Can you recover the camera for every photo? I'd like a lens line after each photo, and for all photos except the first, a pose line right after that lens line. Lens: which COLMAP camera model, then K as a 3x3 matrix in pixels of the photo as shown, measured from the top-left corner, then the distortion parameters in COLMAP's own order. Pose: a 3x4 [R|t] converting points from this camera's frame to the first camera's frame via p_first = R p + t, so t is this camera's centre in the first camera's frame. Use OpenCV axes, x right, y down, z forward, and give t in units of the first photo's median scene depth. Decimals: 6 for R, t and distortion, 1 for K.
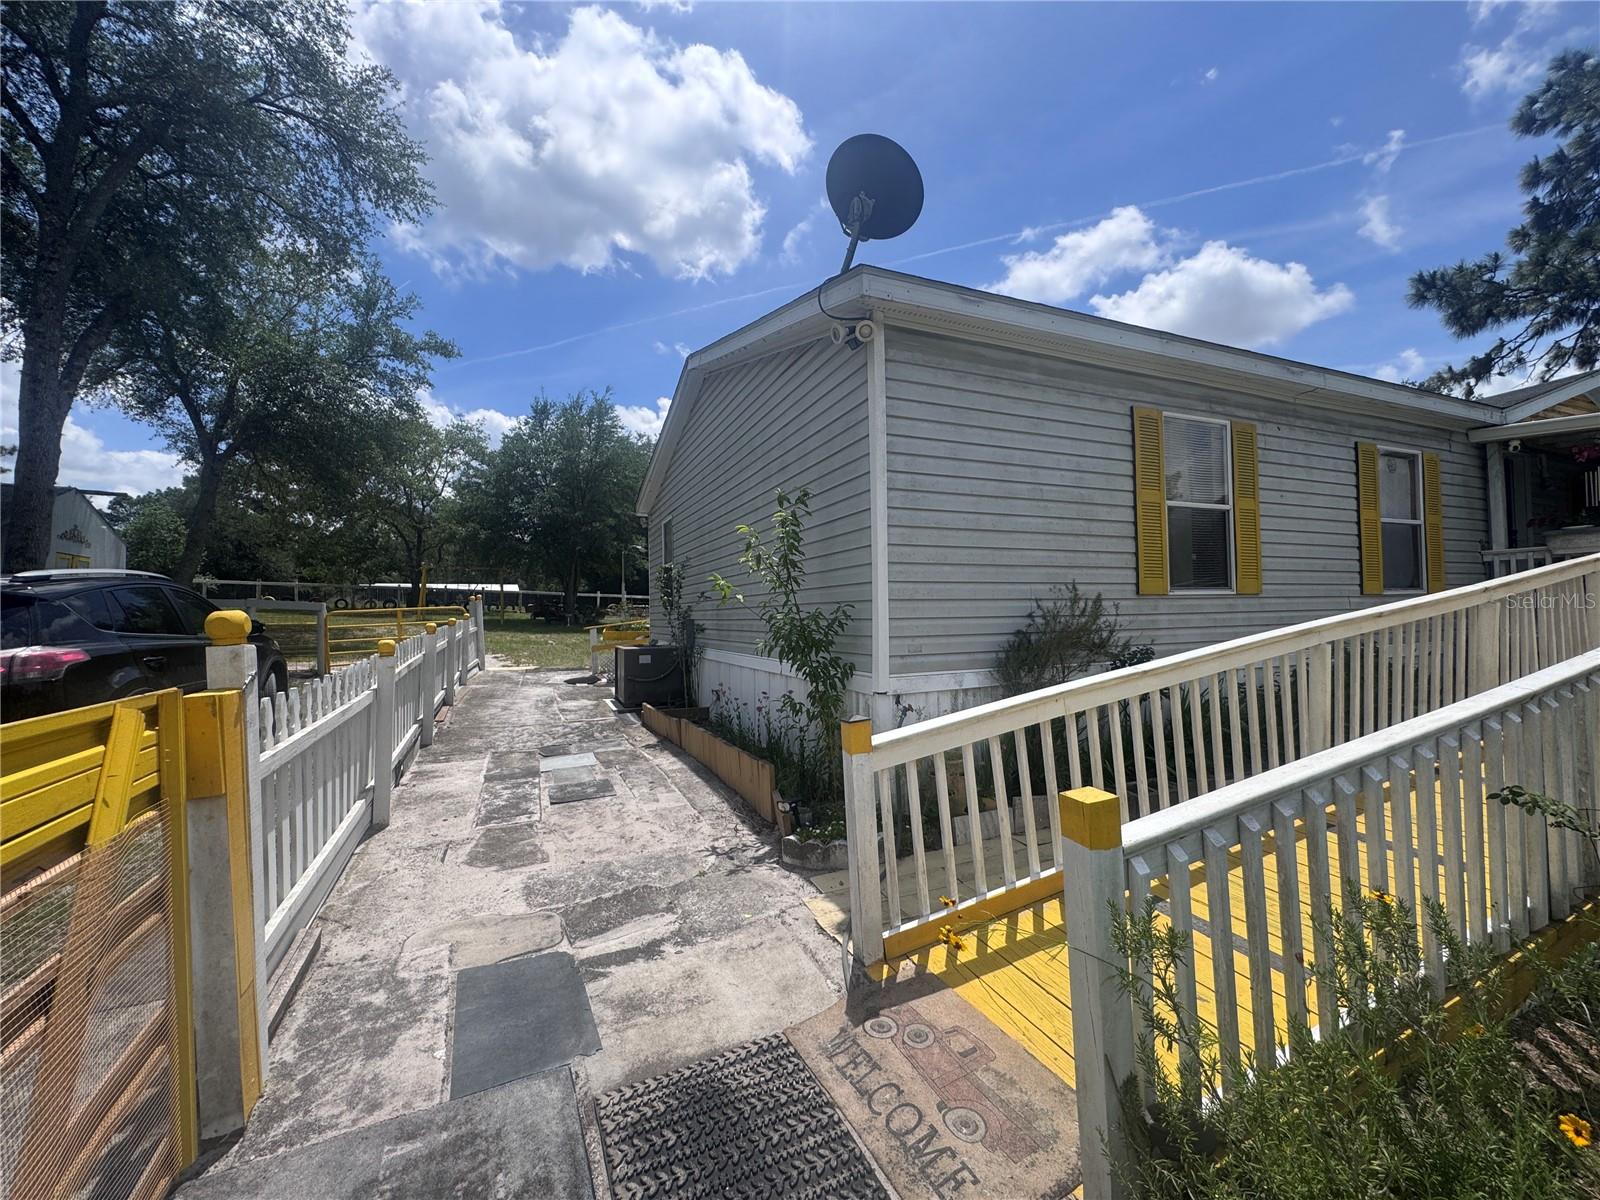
lens RADIAL K [[644.5, 0, 807.3], [0, 644.5, 606.1], [0, 0, 1]] dist [0.000474, -0.000548]
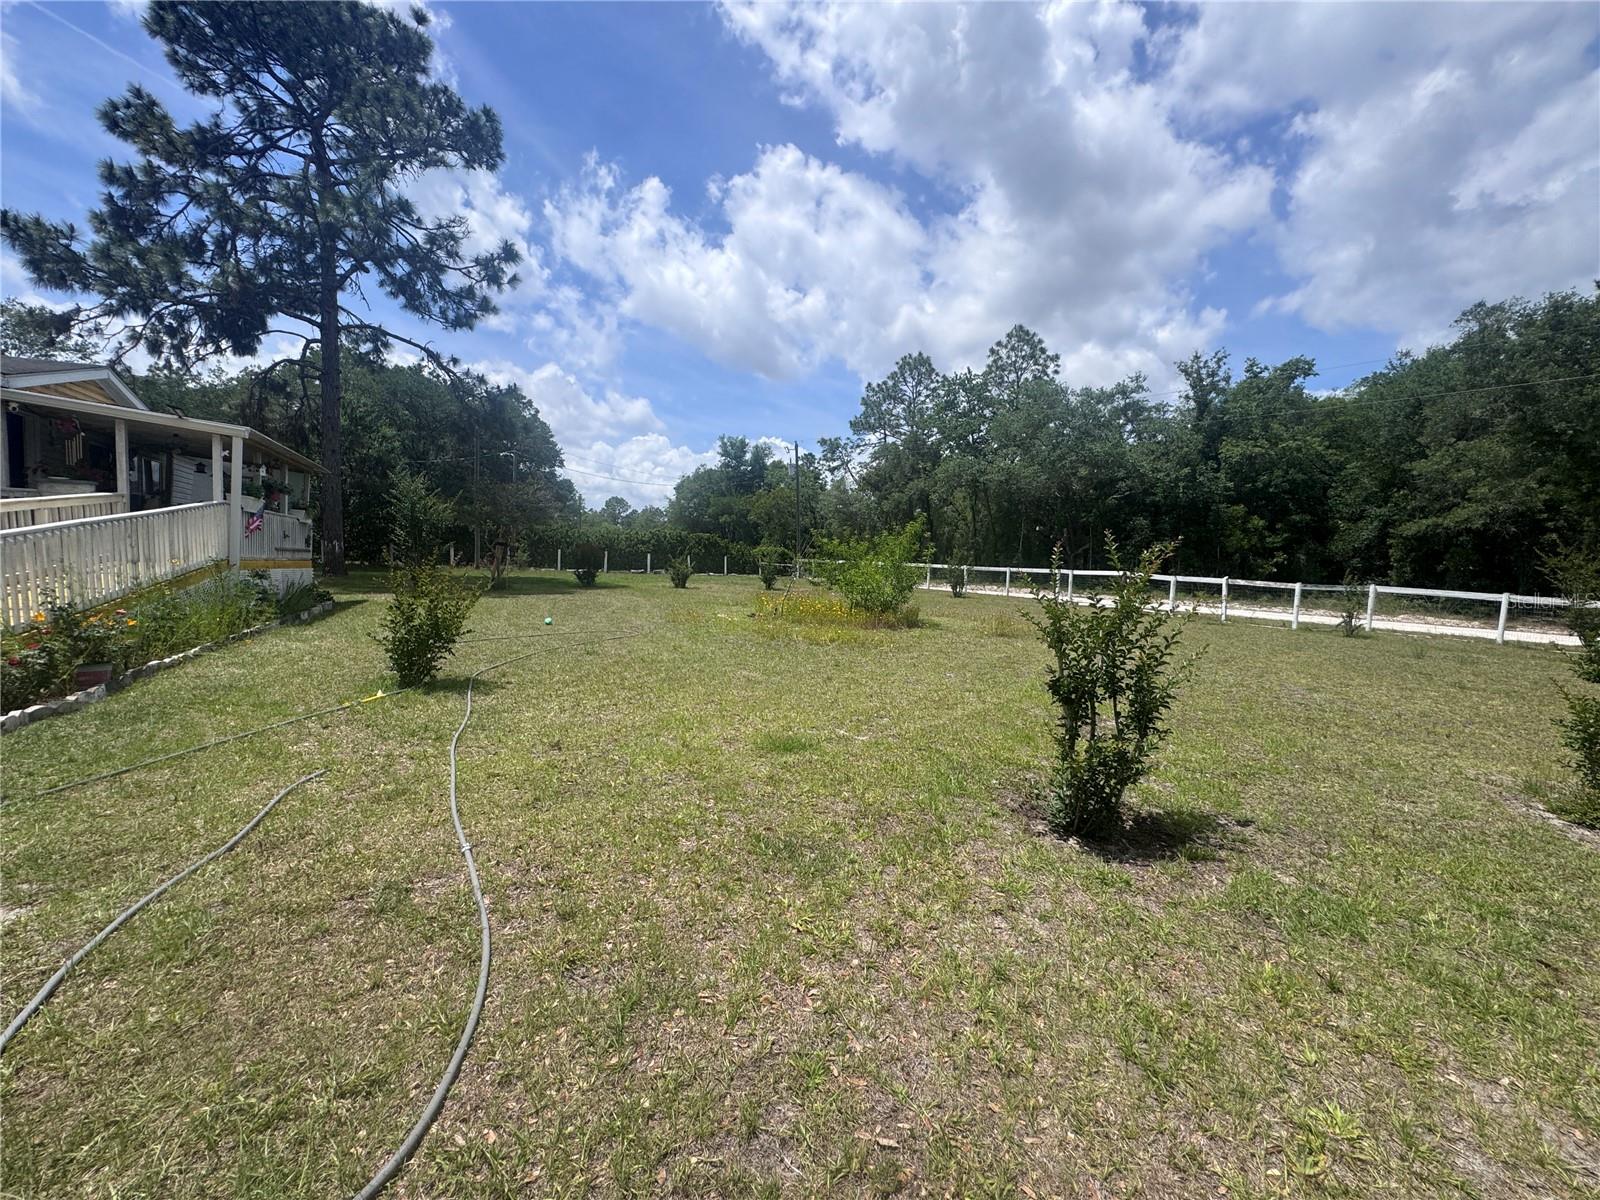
lens RADIAL K [[644.5, 0, 801.8], [0, 644.5, 587.4], [0, 0, 1]] dist [0.000474, -0.000548]
pose [[-0.047906, -0.020307, 0.998645, -0.364601], [-0.032382, 0.999299, 0.018767, 0.046573], [-0.998327, -0.031439, -0.048530, -0.731515]]
